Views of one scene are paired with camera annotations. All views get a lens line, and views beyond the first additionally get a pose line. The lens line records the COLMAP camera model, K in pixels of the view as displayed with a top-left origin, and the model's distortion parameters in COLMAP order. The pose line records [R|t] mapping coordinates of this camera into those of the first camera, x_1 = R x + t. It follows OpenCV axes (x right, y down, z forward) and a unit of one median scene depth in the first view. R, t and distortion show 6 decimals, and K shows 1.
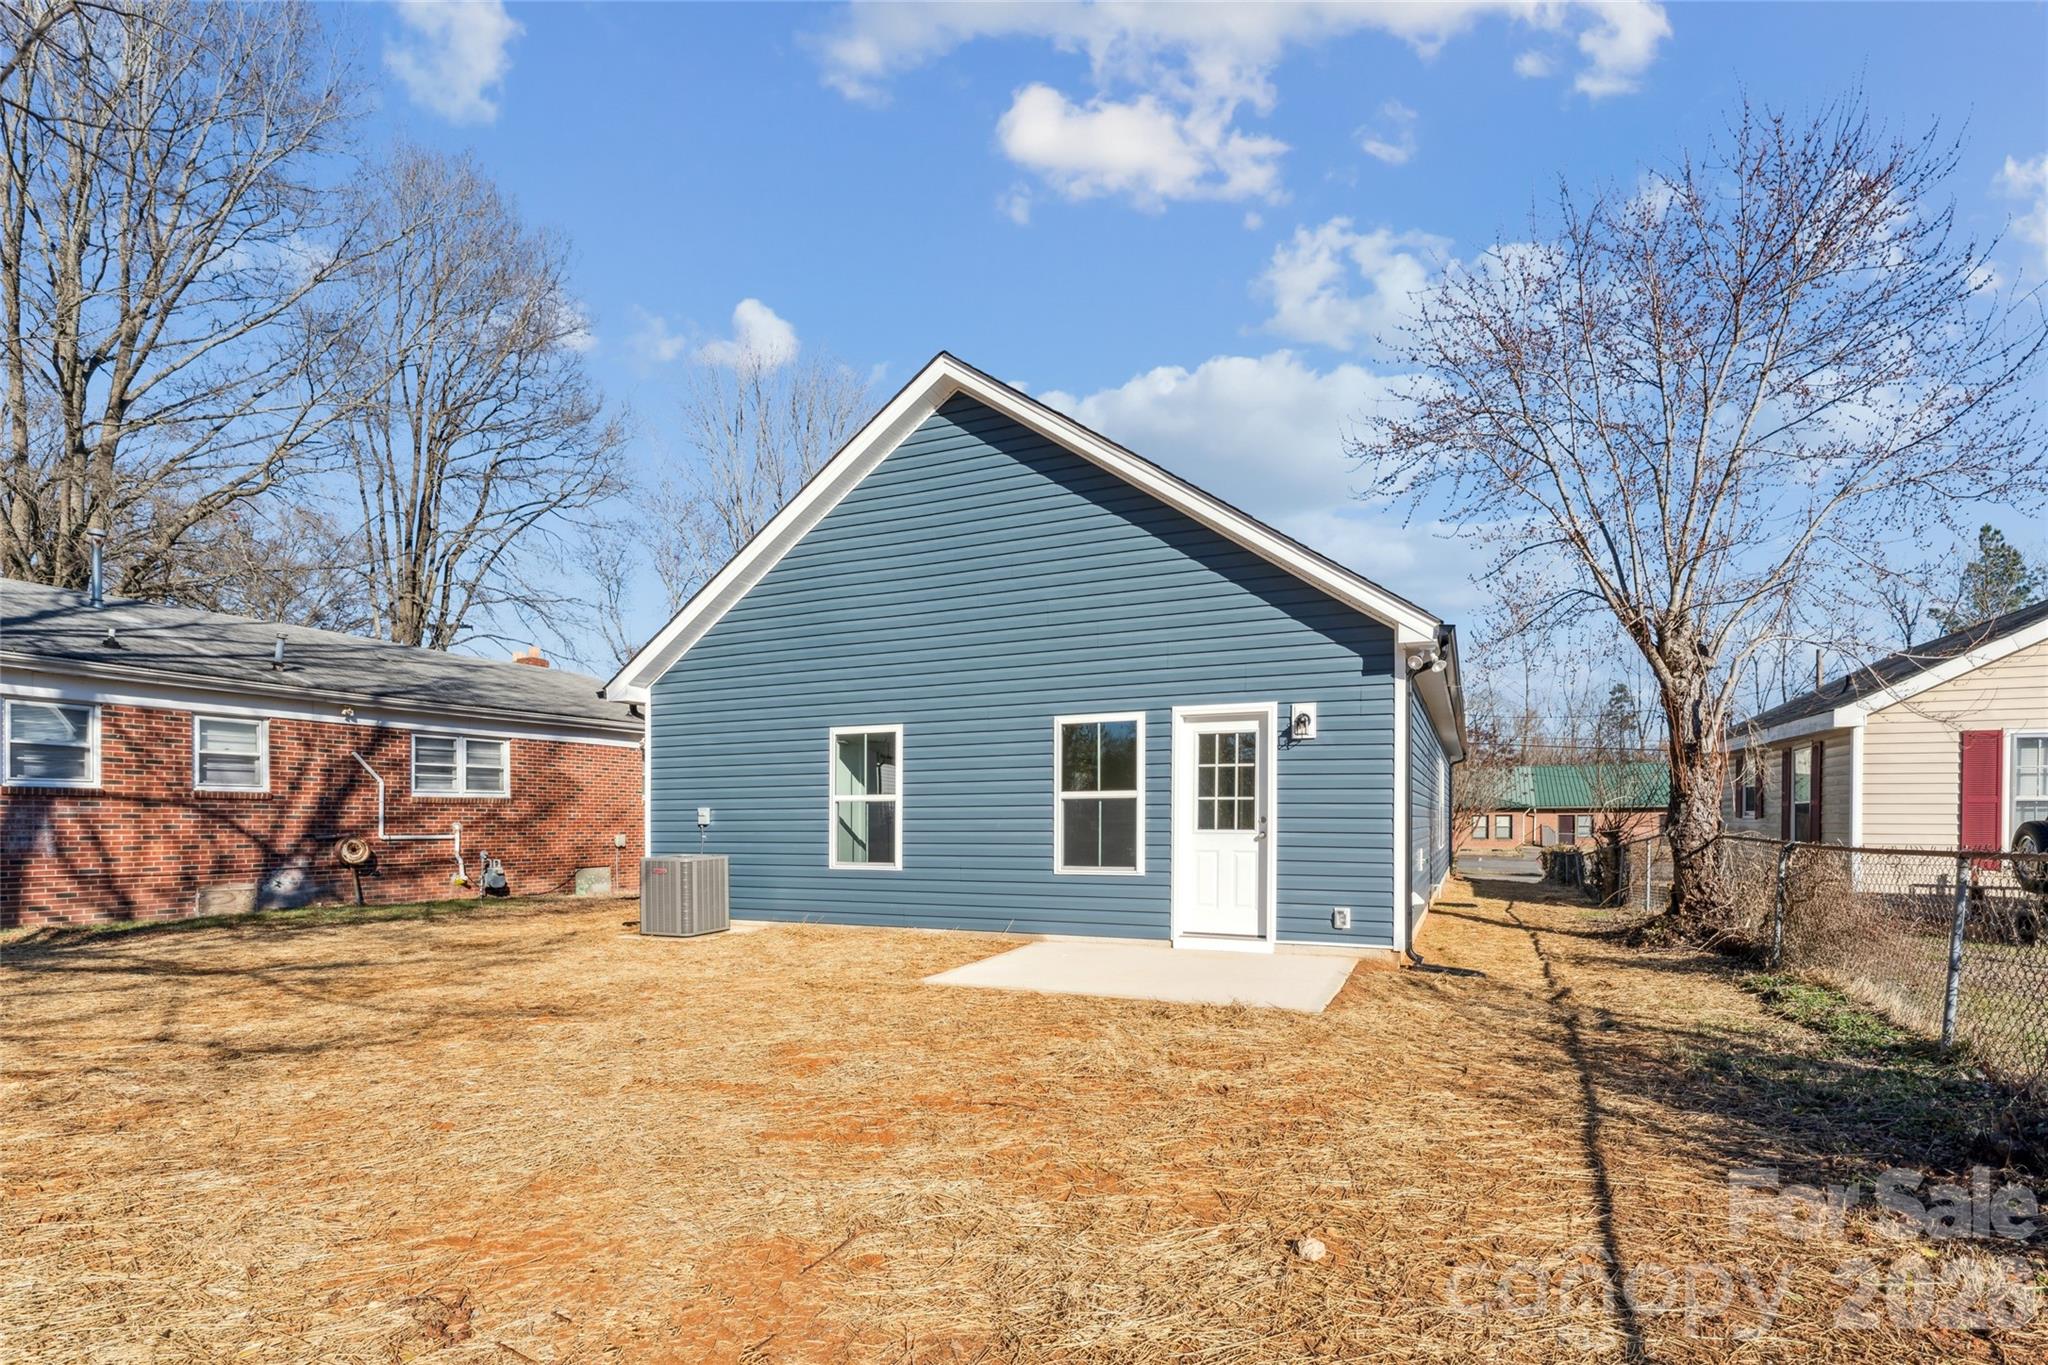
lens RADIAL K [[907.3, 0, 1015.2], [0, 907.3, 686.3], [0, 0, 1]] dist [0.001251, 0.000019]
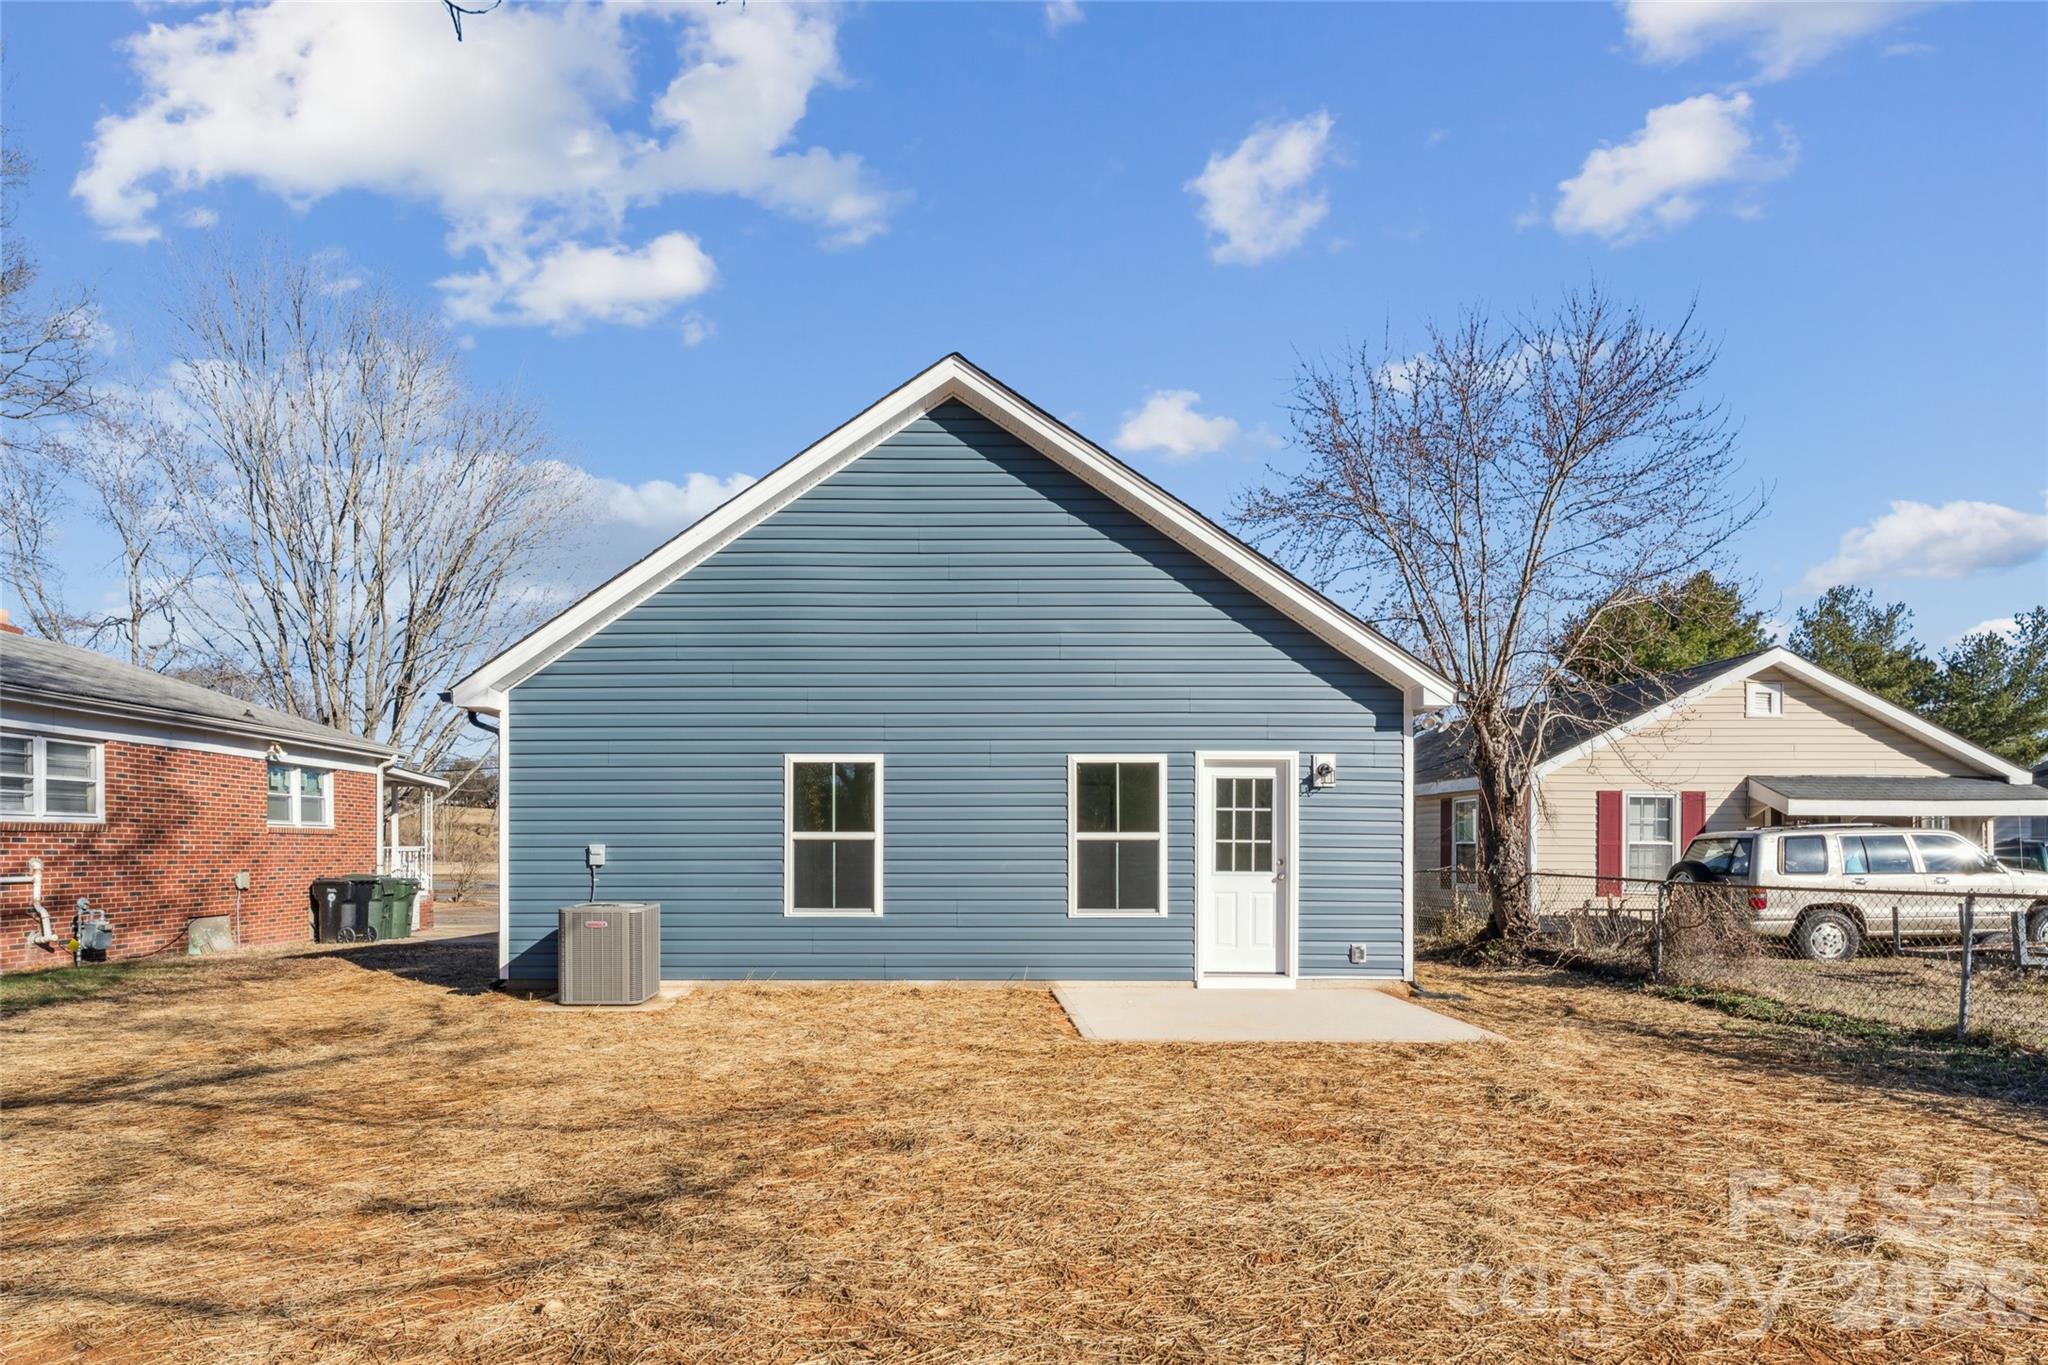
lens RADIAL K [[943.6, 0, 888.0], [0, 943.6, 707.9], [0, 0, 1]] dist [-0.001037, -0.000091]
pose [[0.925010, 0.059109, 0.375318, -0.536515], [-0.058968, 0.998189, -0.011873, 0.007589], [-0.375340, -0.011149, 0.926820, 0.147775]]
